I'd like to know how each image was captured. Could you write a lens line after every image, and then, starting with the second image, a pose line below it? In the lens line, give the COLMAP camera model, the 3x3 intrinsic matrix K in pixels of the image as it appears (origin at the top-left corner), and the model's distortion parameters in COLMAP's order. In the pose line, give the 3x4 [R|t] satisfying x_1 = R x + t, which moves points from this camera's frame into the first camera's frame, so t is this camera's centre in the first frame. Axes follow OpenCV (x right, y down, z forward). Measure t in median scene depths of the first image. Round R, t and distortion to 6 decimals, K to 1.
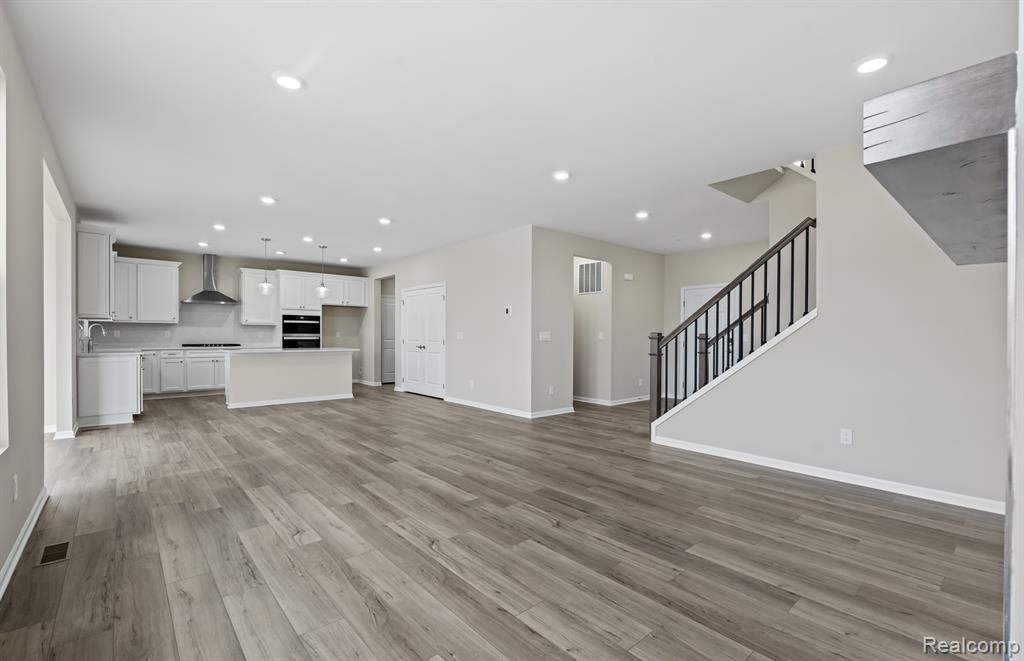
lens RADIAL K [[460.6, 0, 514.5], [0, 460.6, 342.9], [0, 0, 1]] dist [-0.001846, 0.000819]
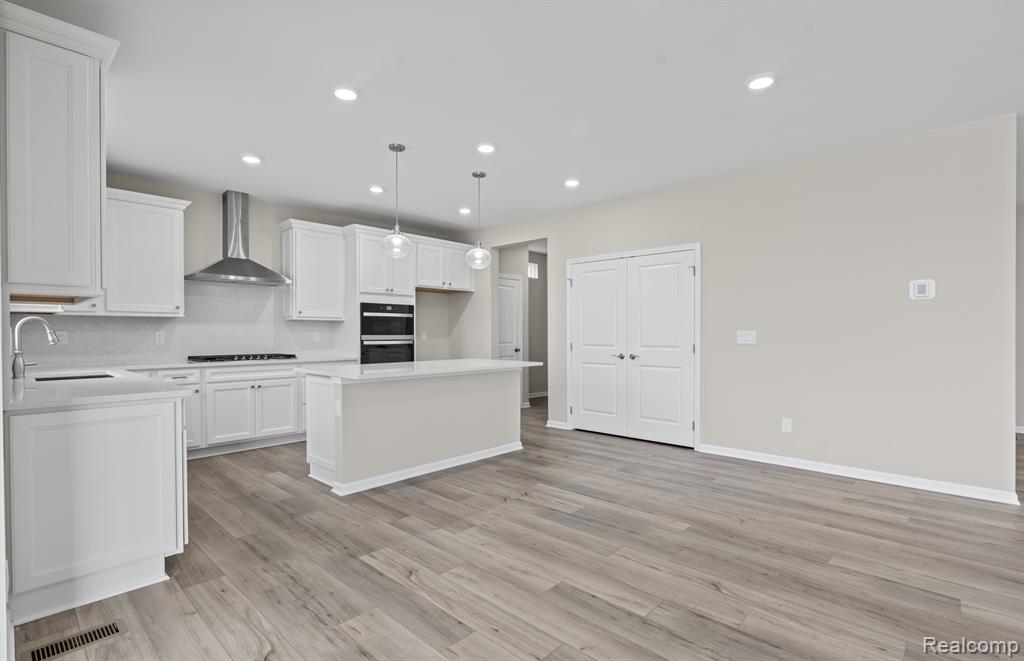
lens RADIAL K [[479.0, 0, 508.5], [0, 479.0, 341.4], [0, 0, 1]] dist [0.000693, -0.000681]
pose [[0.994549, -0.007313, 0.104012, -0.386206], [0.007168, 0.999973, 0.001763, -0.011846], [-0.104022, -0.001008, 0.994575, 0.382368]]
